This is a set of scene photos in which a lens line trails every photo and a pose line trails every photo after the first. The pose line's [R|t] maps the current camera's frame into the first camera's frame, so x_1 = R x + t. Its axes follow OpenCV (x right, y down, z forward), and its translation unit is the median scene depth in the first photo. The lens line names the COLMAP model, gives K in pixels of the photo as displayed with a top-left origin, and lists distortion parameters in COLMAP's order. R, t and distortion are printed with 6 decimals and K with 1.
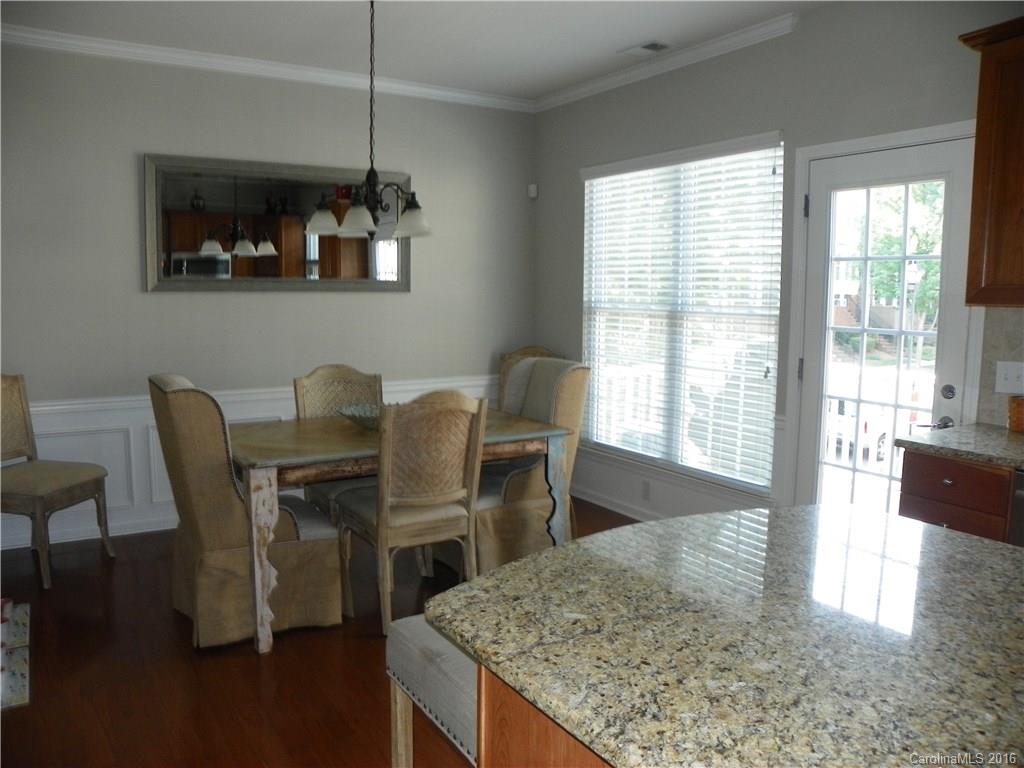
lens RADIAL K [[788.9, 0, 512.2], [0, 788.9, 384.5], [0, 0, 1]] dist [-0.005480, -0.000975]
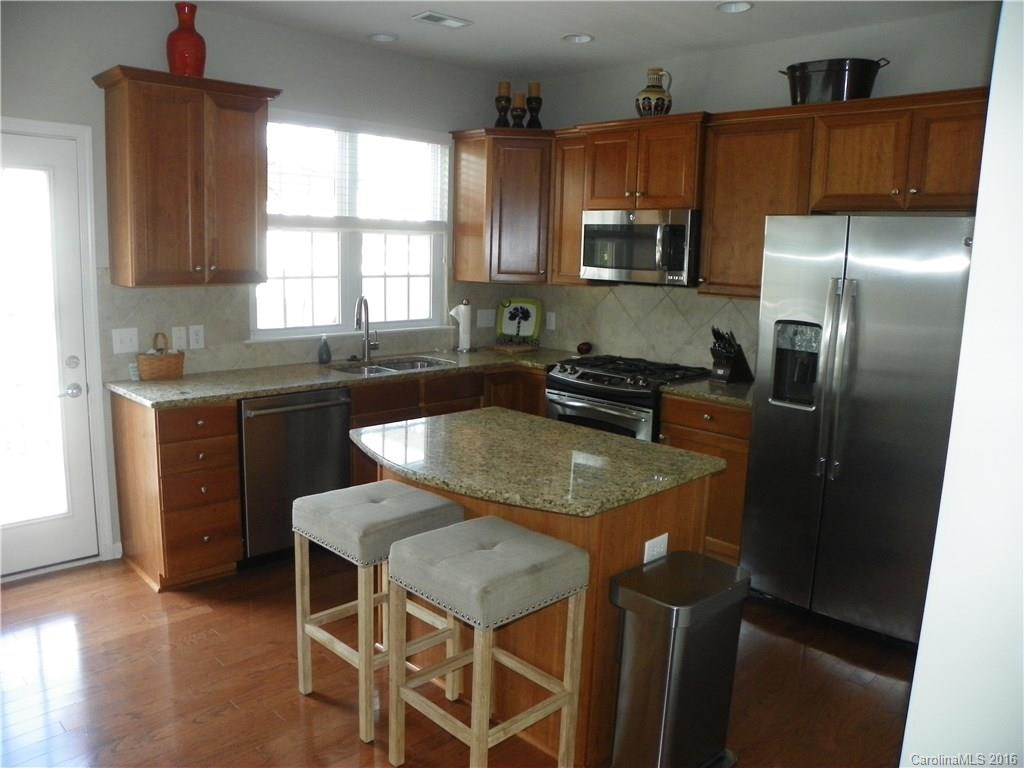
lens RADIAL K [[787.6, 0, 512.0], [0, 787.6, 382.2], [0, 0, 1]] dist [-0.083900, 0.012384]
pose [[-0.223963, -0.182437, 0.957370, -0.918014], [0.074403, 0.976256, 0.203441, -0.192138], [-0.971753, 0.116795, -0.205071, 0.821671]]
